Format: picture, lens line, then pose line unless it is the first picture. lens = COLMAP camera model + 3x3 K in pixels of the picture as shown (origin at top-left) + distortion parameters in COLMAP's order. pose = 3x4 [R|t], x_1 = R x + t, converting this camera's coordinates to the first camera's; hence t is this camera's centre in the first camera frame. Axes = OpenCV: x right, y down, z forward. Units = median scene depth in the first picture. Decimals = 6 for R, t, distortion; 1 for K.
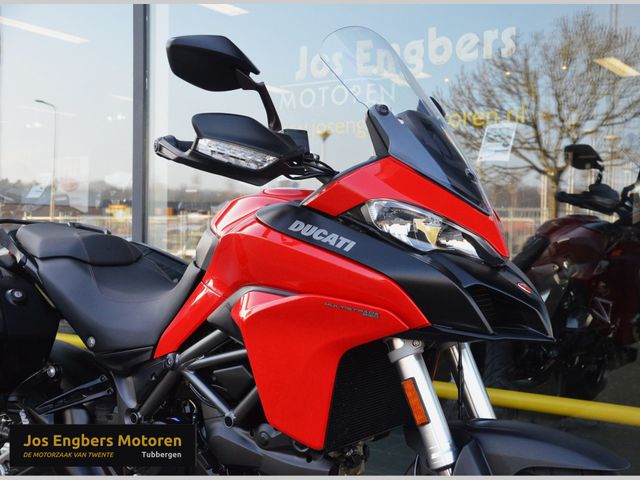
lens RADIAL K [[868.1, 0, 324.4], [0, 868.1, 242.2], [0, 0, 1]] dist [-0.072953, 0.000000]
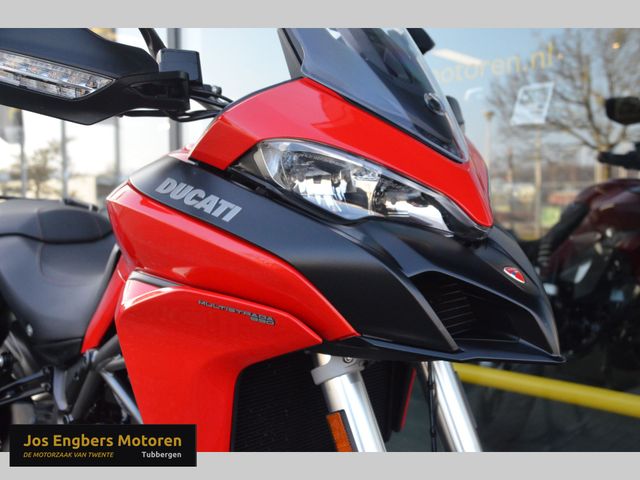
lens RADIAL K [[698.9, 0, 294.8], [0, 698.9, 247.4], [0, 0, 1]] dist [-0.006197, 0.000000]
pose [[0.986679, -0.011765, -0.162254, 0.152000], [0.018836, 0.998935, 0.042112, 0.008021], [0.161586, -0.044607, 0.985850, 0.461307]]
